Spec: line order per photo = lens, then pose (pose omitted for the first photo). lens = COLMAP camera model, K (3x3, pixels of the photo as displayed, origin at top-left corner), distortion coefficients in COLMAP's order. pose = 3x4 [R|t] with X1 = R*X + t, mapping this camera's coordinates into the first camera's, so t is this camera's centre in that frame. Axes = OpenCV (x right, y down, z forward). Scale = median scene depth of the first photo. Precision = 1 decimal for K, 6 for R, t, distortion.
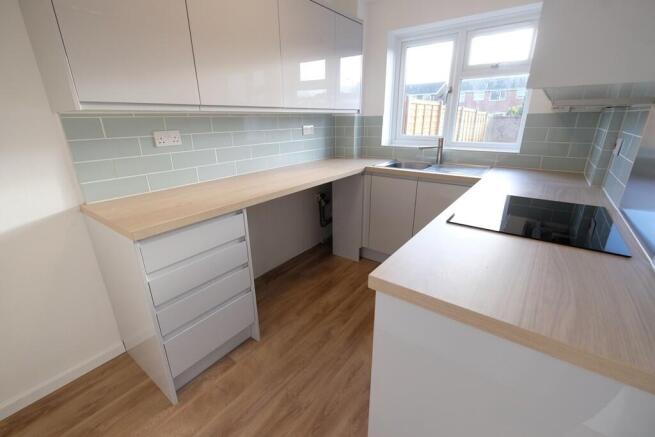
lens RADIAL K [[285.0, 0, 326.9], [0, 285.0, 216.2], [0, 0, 1]] dist [-0.003972, 0.000387]
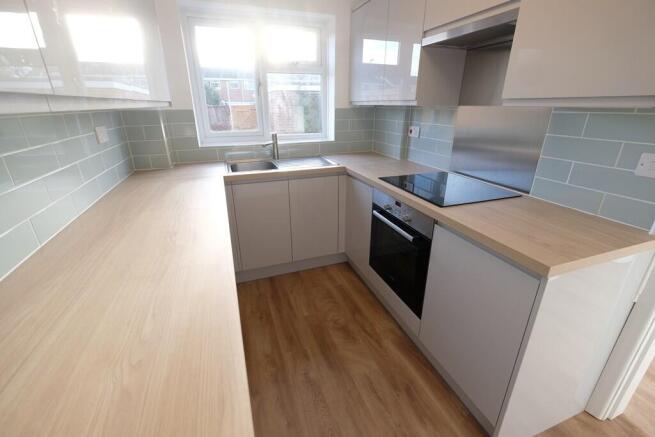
lens RADIAL K [[285.0, 0, 326.9], [0, 285.0, 216.2], [0, 0, 1]] dist [-0.003972, 0.000387]
pose [[0.553631, -0.292242, 0.779799, -0.409401], [0.270479, 0.948737, 0.163523, -0.137024], [-0.787612, 0.120388, 0.604296, 0.362256]]
